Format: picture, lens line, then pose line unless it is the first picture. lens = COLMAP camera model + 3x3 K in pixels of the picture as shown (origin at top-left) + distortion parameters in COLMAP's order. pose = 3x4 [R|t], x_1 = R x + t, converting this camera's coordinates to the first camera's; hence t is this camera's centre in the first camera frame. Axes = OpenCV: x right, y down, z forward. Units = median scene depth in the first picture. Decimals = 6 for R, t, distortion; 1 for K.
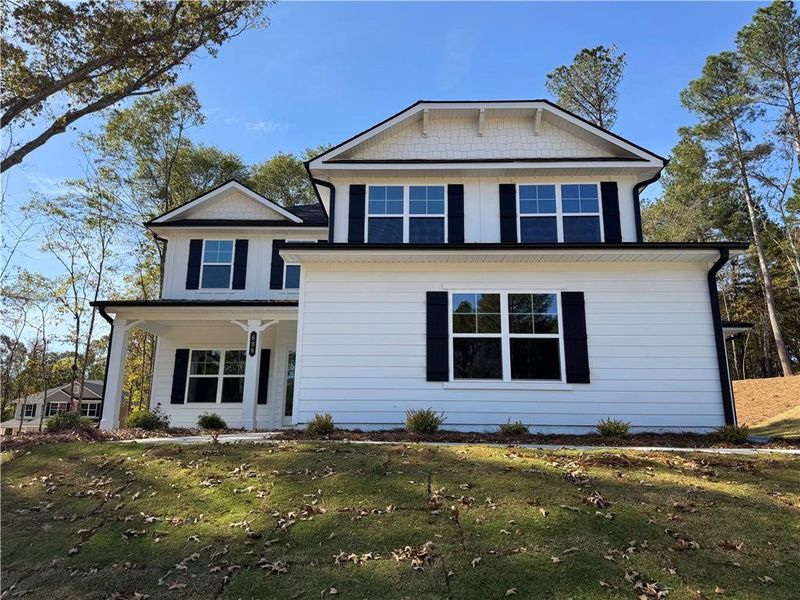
lens RADIAL K [[550.2, 0, 412.7], [0, 550.2, 301.8], [0, 0, 1]] dist [0.104592, -0.091506]
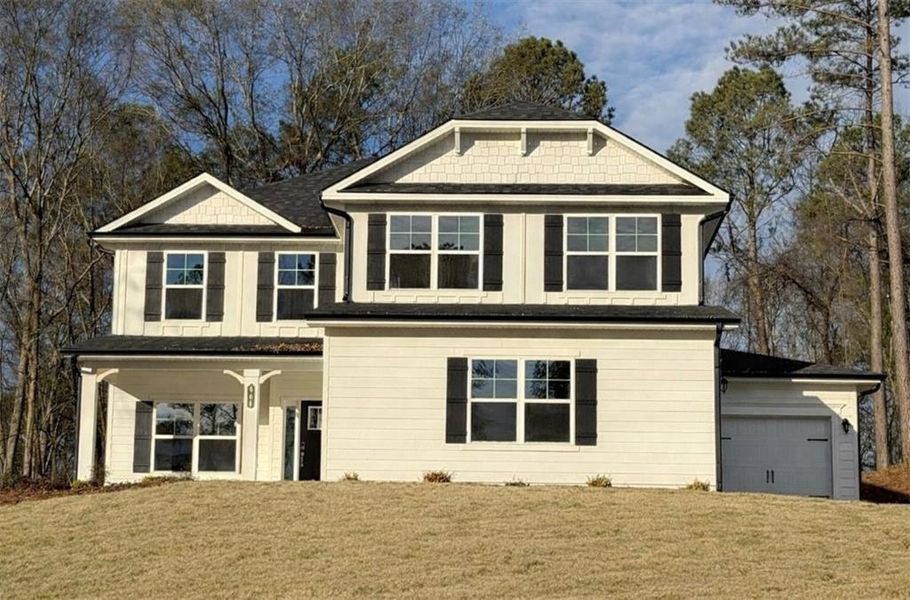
lens RADIAL K [[1746.2, 0, 455.0], [0, 1746.2, 300.0], [0, 0, 1]] dist [-0.003193, 0.027711]
pose [[0.999467, 0.007253, -0.031818, 0.107103], [-0.005752, 0.998877, 0.047020, -0.209527], [0.032123, -0.046811, 0.998387, -1.700850]]
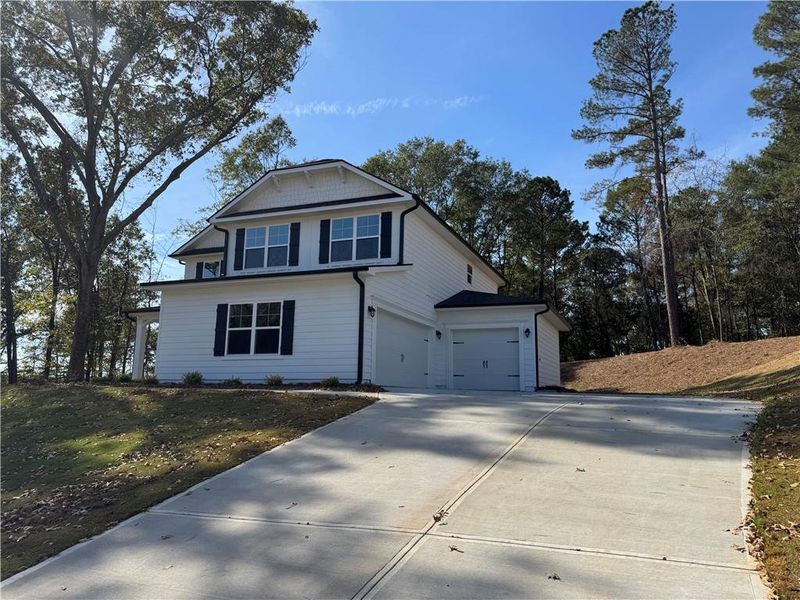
lens RADIAL K [[550.2, 0, 412.7], [0, 550.2, 301.8], [0, 0, 1]] dist [0.104592, -0.091506]
pose [[0.939563, -0.048410, -0.338937, 0.888701], [0.070349, 0.996127, 0.052738, -0.056191], [0.335072, -0.073394, 0.939330, -0.324219]]
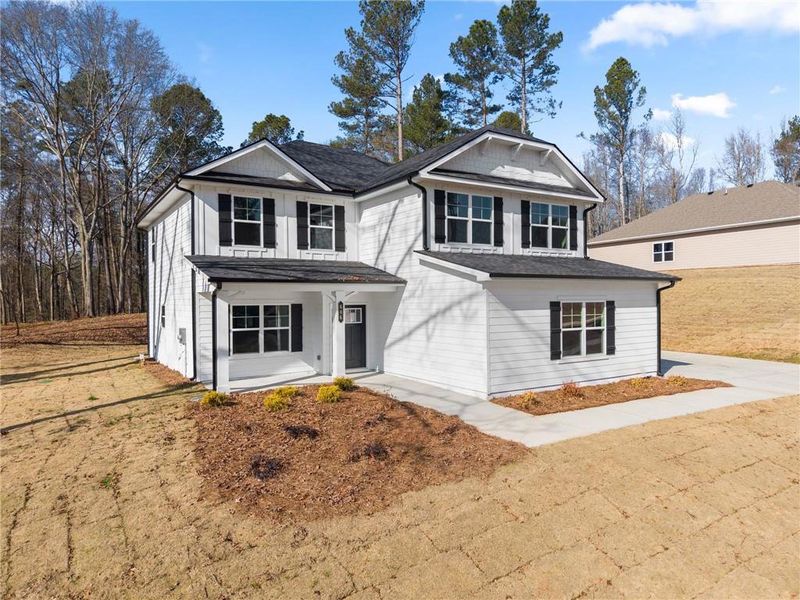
lens RADIAL K [[543.3, 0, 400.0], [0, 543.3, 300.0], [0, 0, 1]] dist [-0.000990, -0.002758]
pose [[0.840465, -0.010340, 0.541768, -0.855926], [-0.115530, 0.973410, 0.197804, -0.205336], [-0.529407, -0.228837, 0.816922, -0.014657]]
